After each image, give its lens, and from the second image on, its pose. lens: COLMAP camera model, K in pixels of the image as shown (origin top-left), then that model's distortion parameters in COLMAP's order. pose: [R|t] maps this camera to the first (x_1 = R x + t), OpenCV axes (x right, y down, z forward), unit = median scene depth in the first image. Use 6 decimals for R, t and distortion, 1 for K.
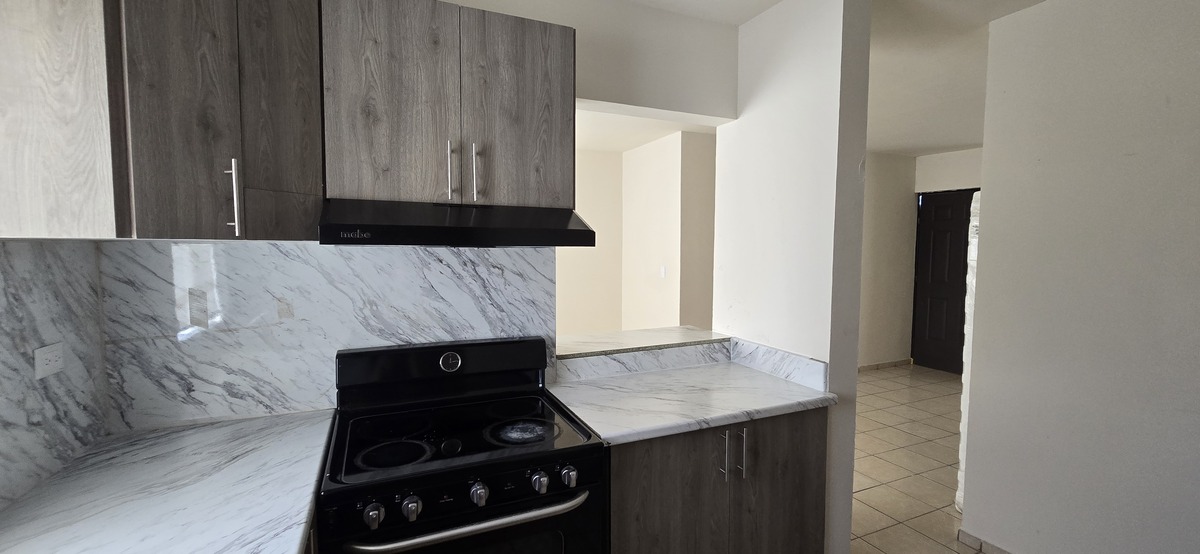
lens RADIAL K [[491.5, 0, 605.8], [0, 491.5, 273.1], [0, 0, 1]] dist [-0.002242, 0.000310]
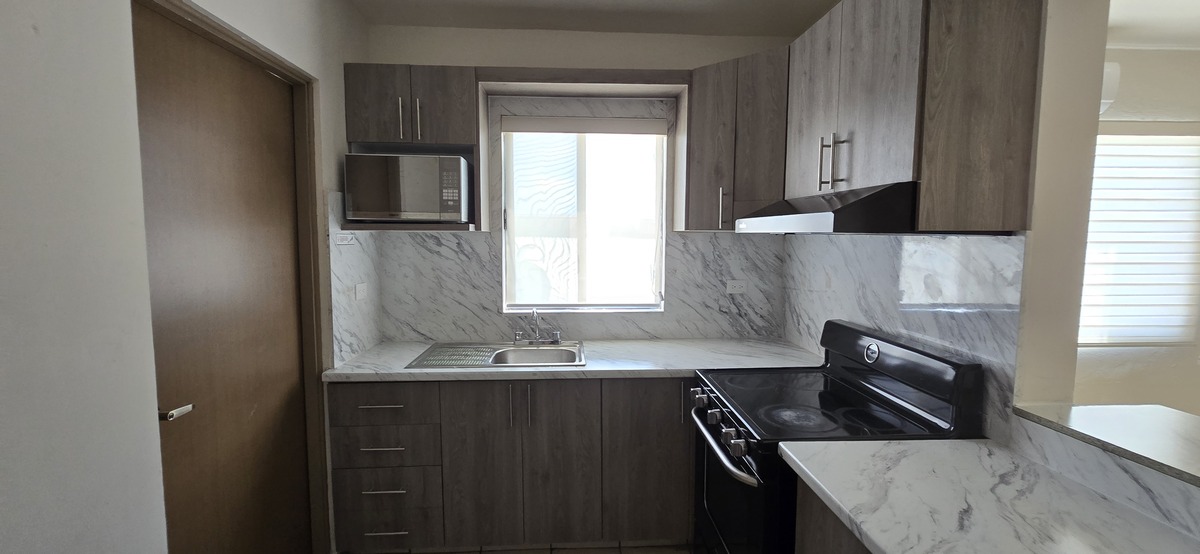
lens RADIAL K [[491.5, 0, 598.7], [0, 491.5, 274.6], [0, 0, 1]] dist [-0.002242, 0.000310]
pose [[-0.363912, 0.065428, -0.929133, 0.919011], [-0.063463, 0.993470, 0.094814, -0.037839], [0.929269, 0.093469, -0.357384, 0.975712]]
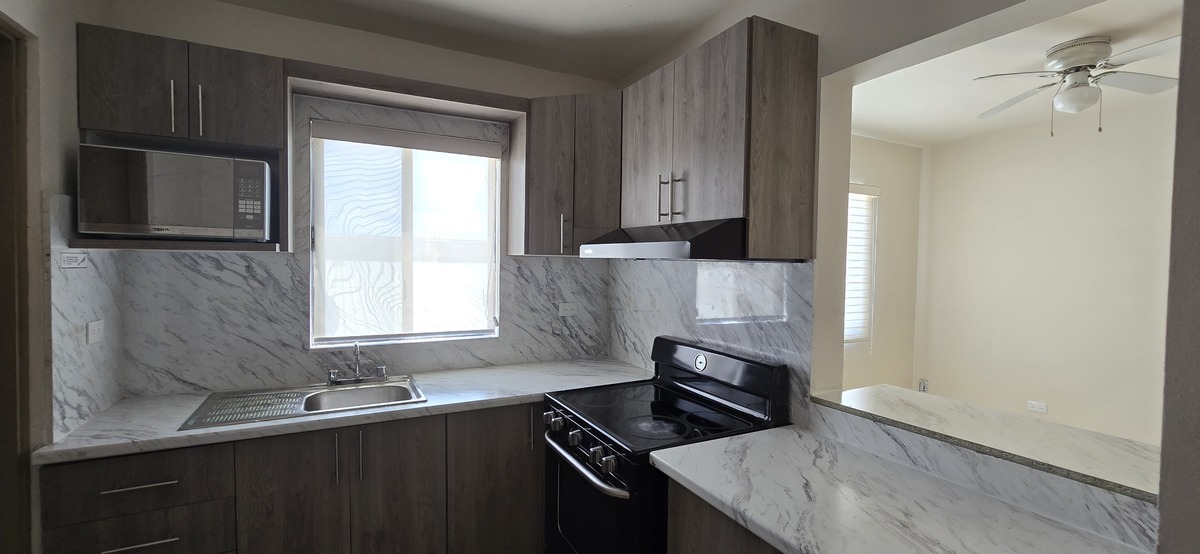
lens RADIAL K [[491.5, 0, 598.0], [0, 491.5, 272.9], [0, 0, 1]] dist [-0.002242, 0.000310]
pose [[0.052589, 0.017426, -0.998464, 0.939593], [-0.074204, 0.997152, 0.013495, -0.027211], [0.995855, 0.073381, 0.053733, 0.810633]]
